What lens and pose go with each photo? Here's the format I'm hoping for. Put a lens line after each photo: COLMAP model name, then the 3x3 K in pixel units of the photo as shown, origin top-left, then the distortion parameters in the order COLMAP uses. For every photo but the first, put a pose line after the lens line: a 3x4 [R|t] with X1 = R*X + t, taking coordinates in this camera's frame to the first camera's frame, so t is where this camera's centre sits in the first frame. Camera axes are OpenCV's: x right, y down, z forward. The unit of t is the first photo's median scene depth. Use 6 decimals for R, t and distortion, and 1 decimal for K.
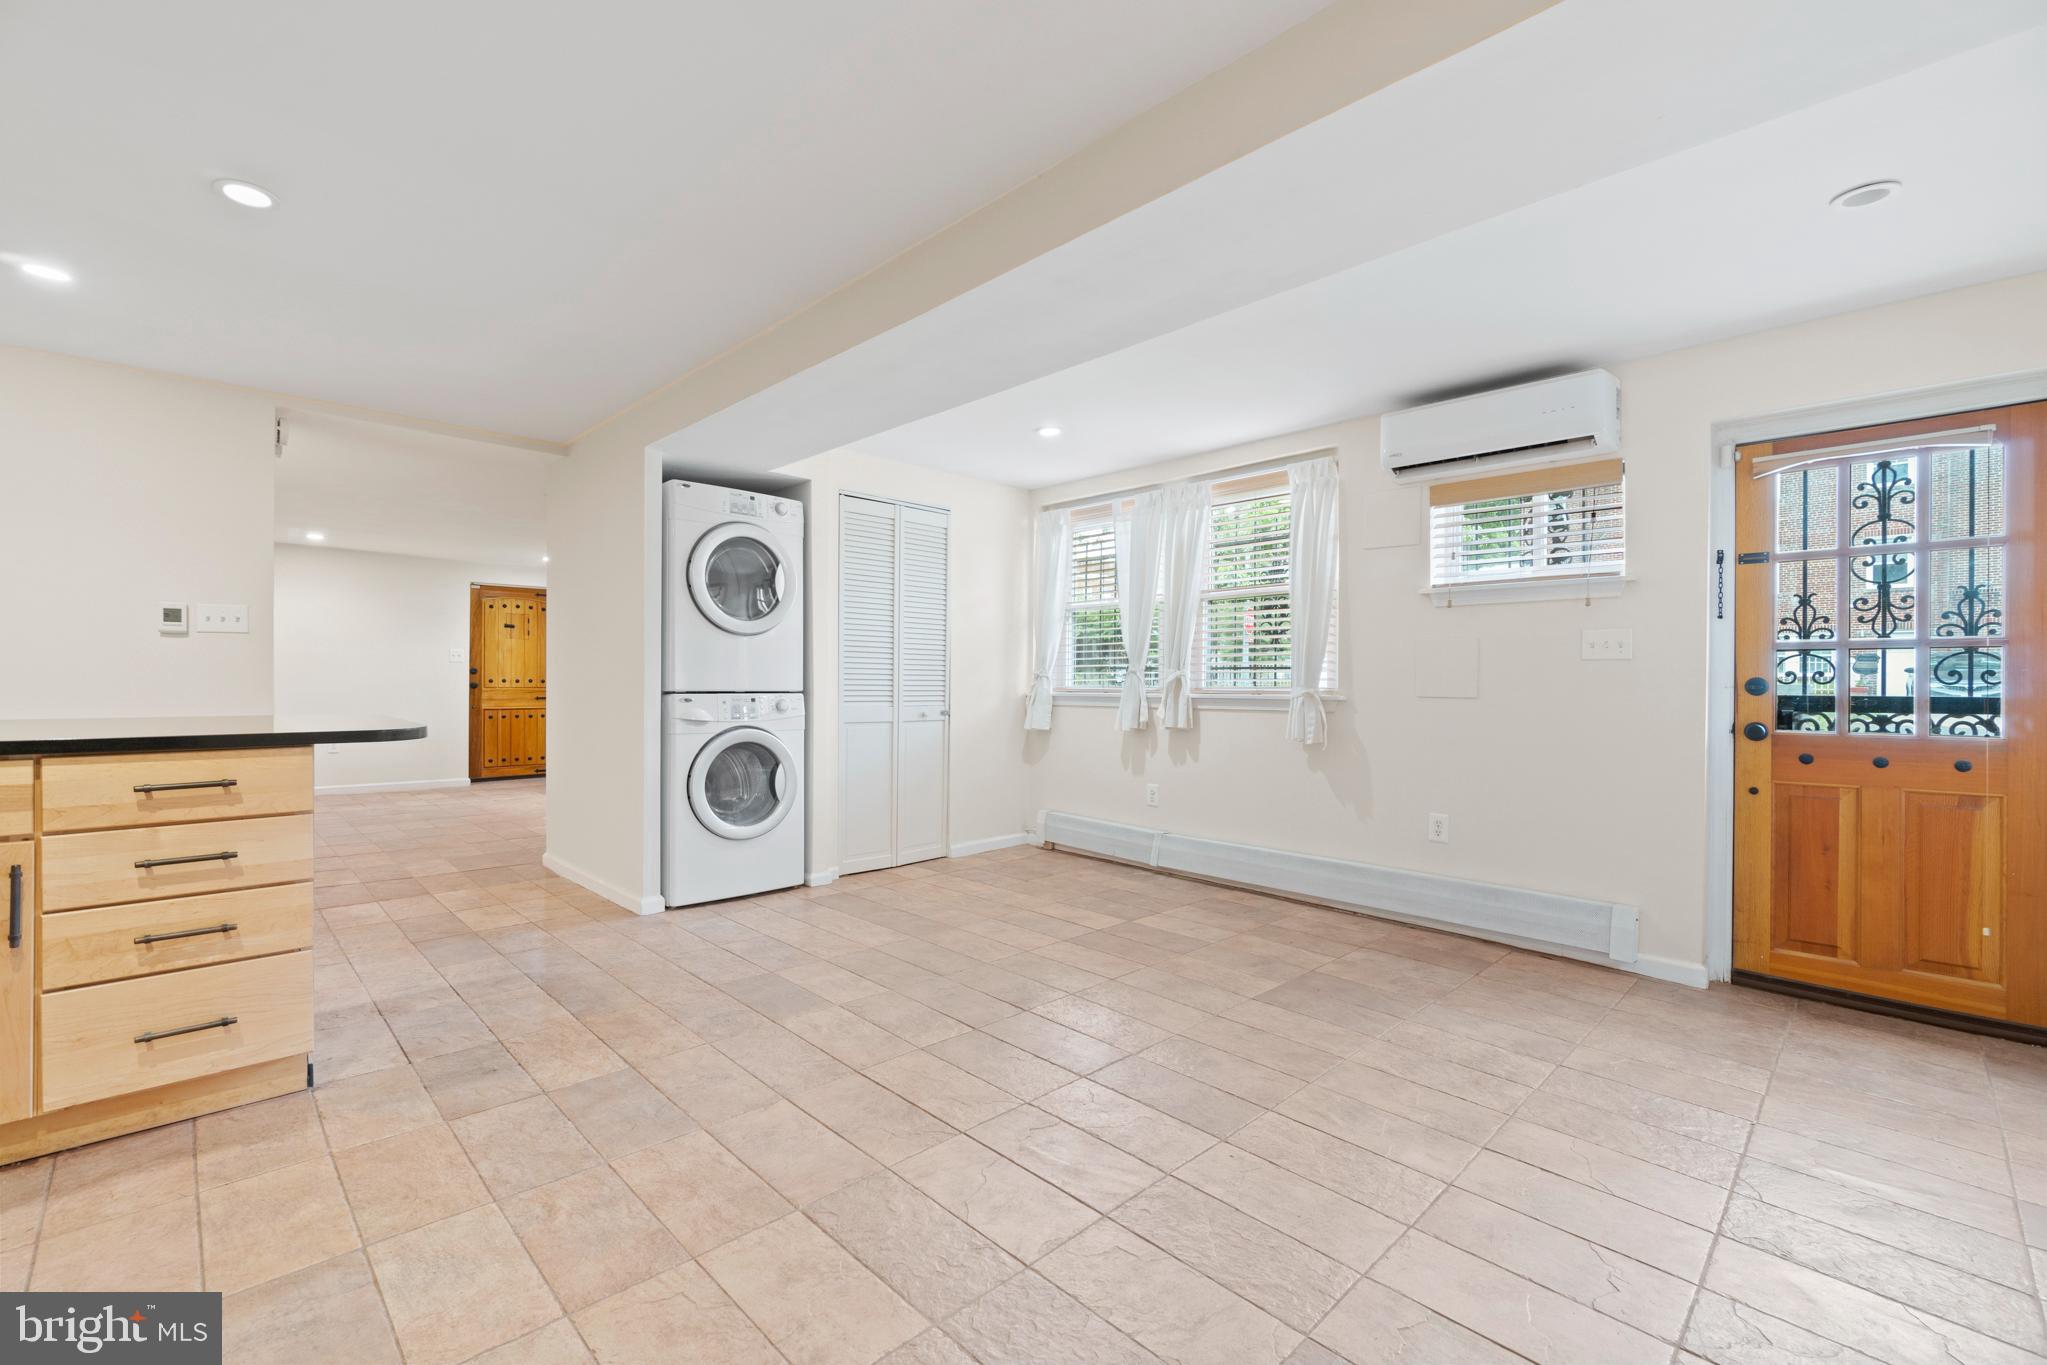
lens RADIAL K [[876.1, 0, 1014.2], [0, 876.1, 685.8], [0, 0, 1]] dist [-0.005284, 0.000970]
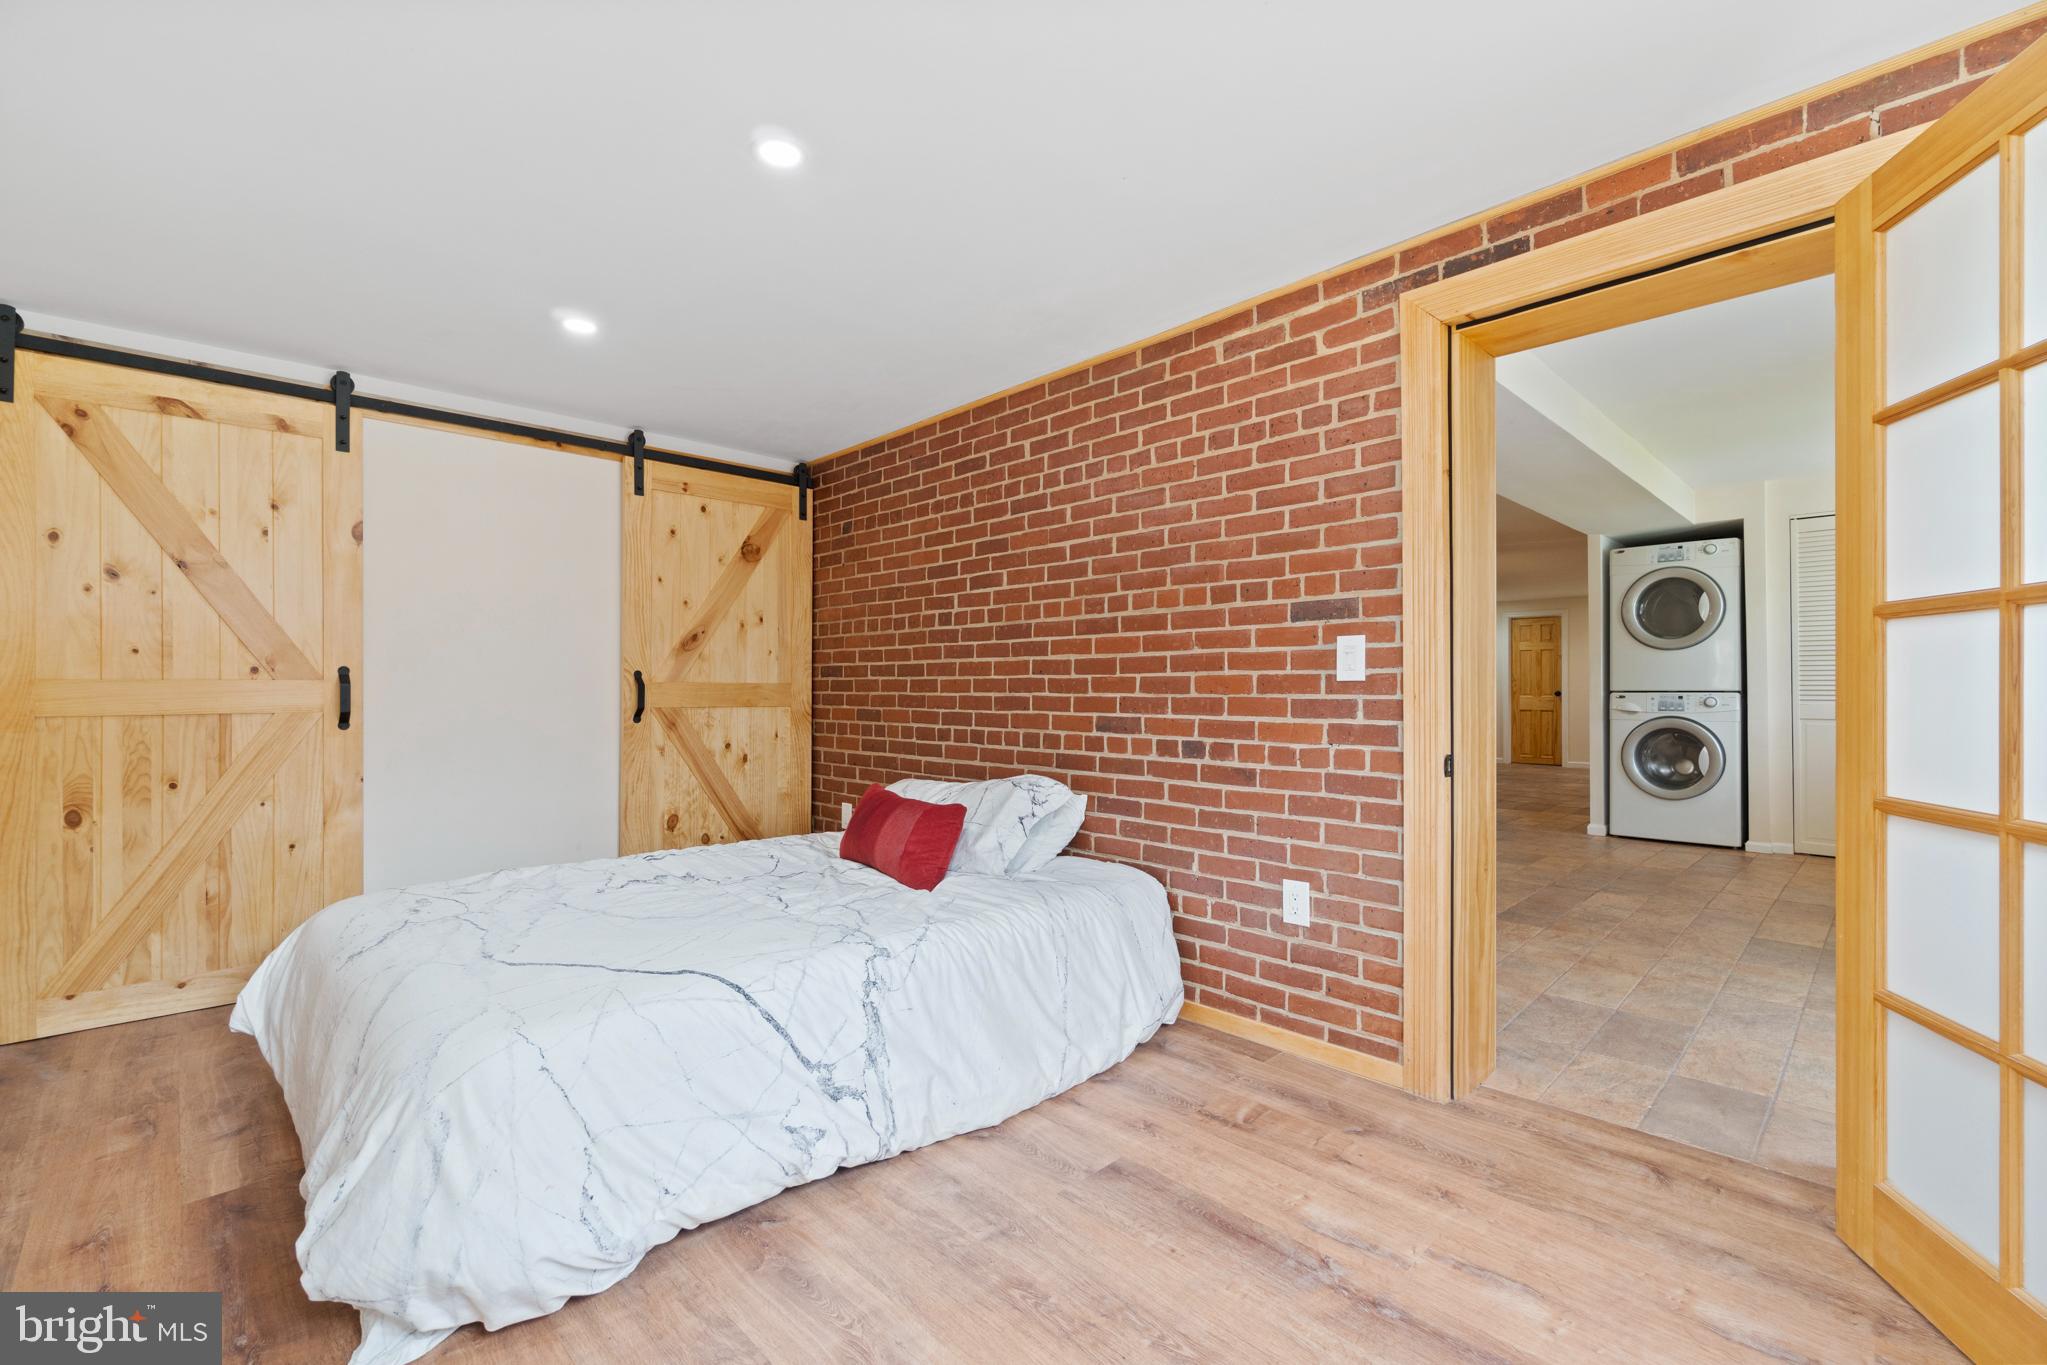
lens RADIAL K [[889.1, 0, 1023.5], [0, 889.1, 682.5], [0, 0, 1]] dist [0.001544, 0.000176]
pose [[0.006803, -0.016033, -0.999848, 1.258998], [-0.002190, 0.999869, -0.016049, 0.020662], [0.999974, 0.002299, 0.006767, -0.019360]]
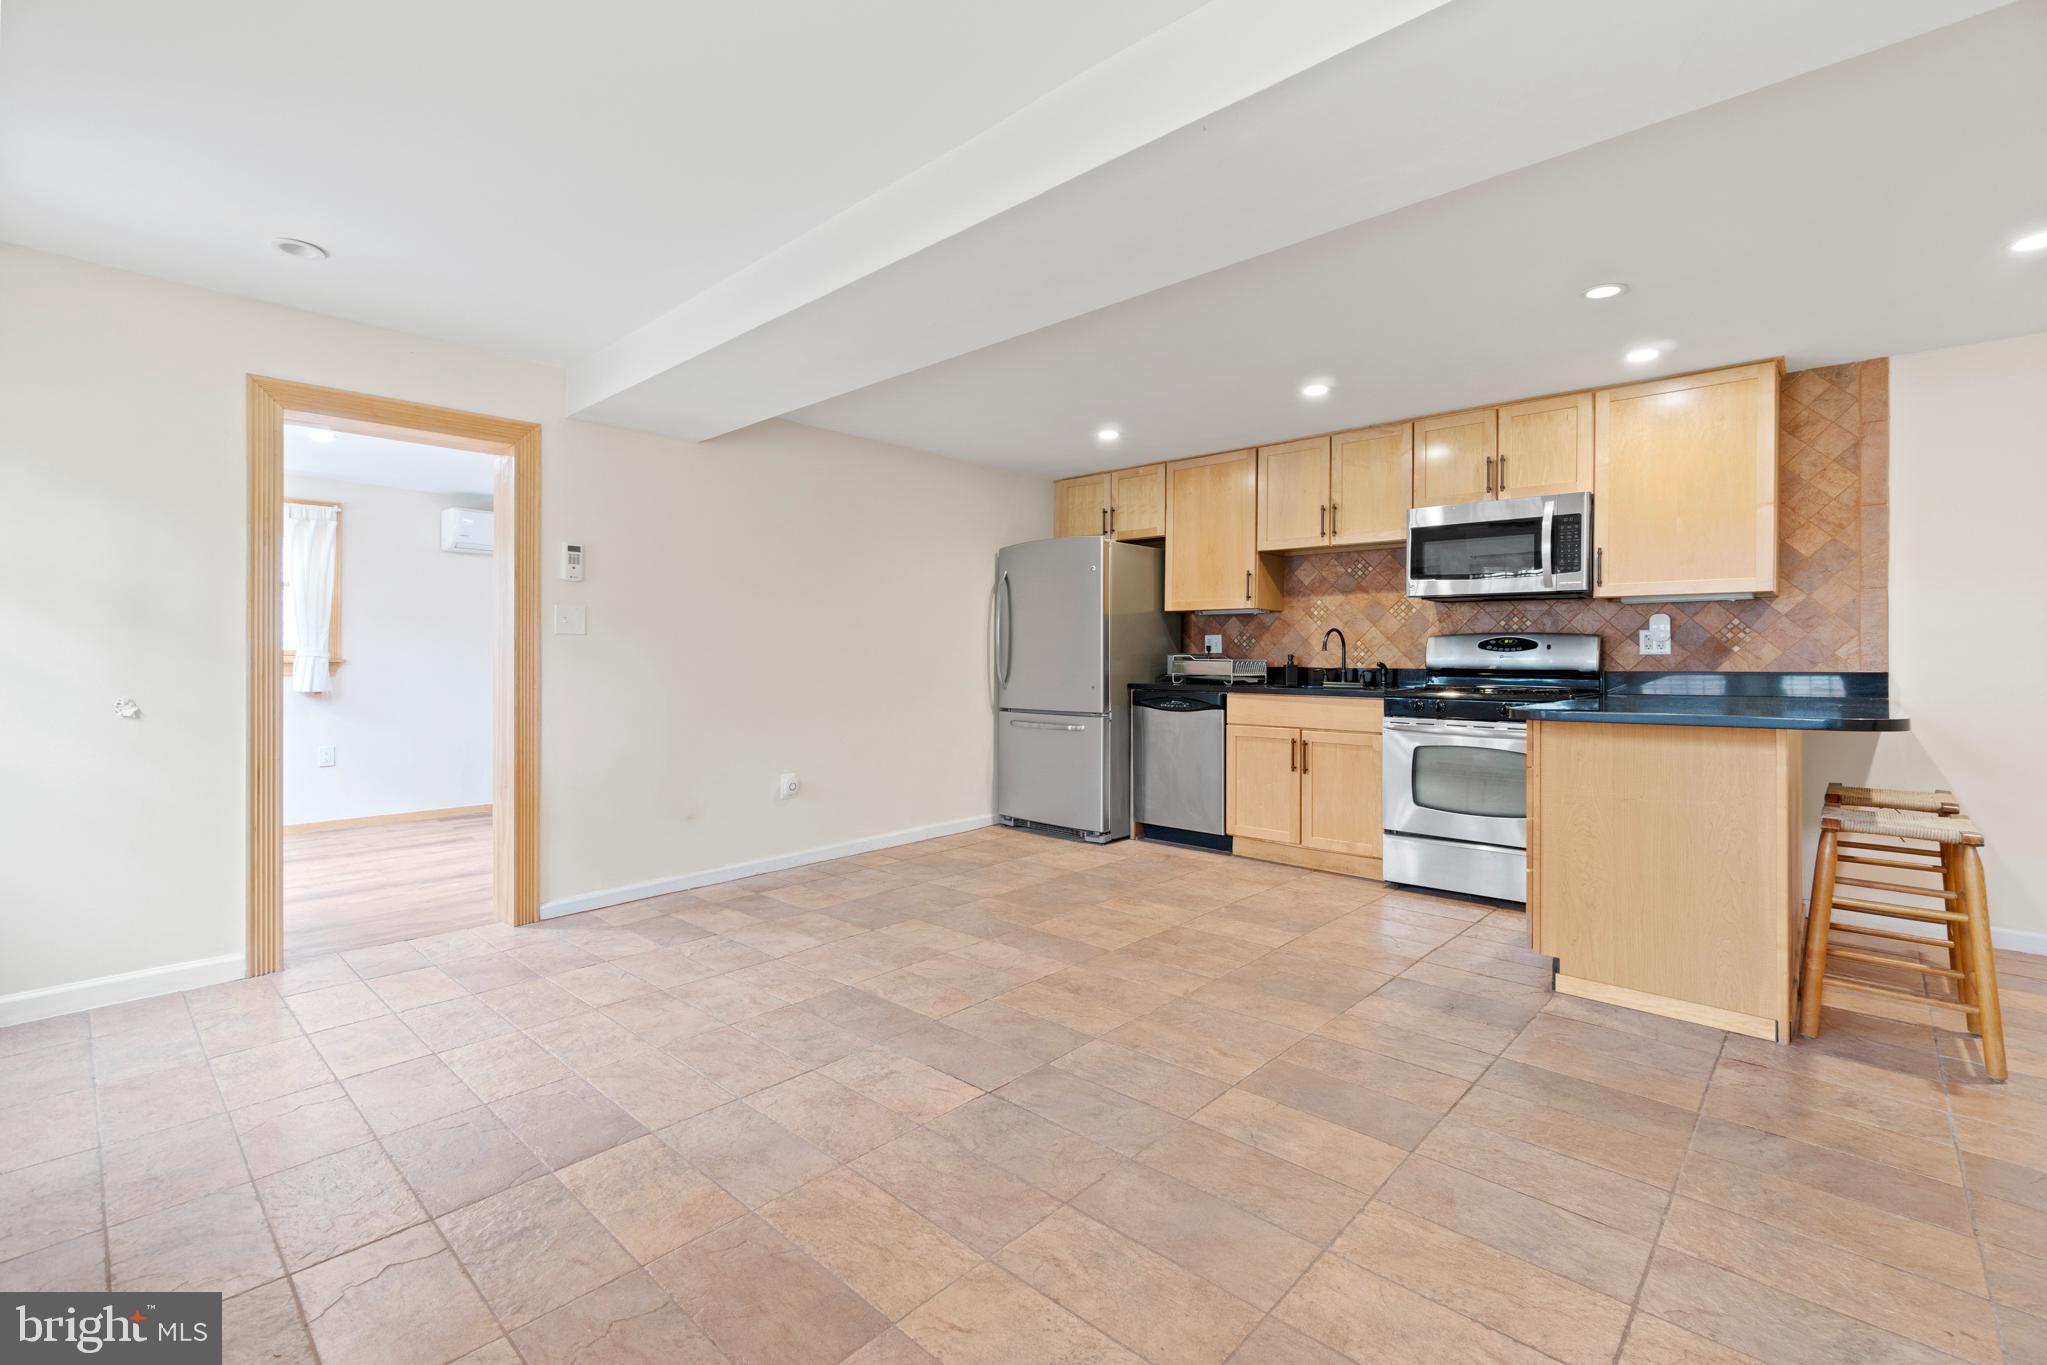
lens RADIAL K [[890.0, 0, 1013.8], [0, 890.0, 656.3], [0, 0, 1]] dist [-0.004990, 0.000574]
pose [[-0.998964, -0.012813, -0.043656, 0.023857], [-0.012922, 0.999914, 0.002207, -0.010692], [0.043624, 0.002769, -0.999044, 1.411099]]
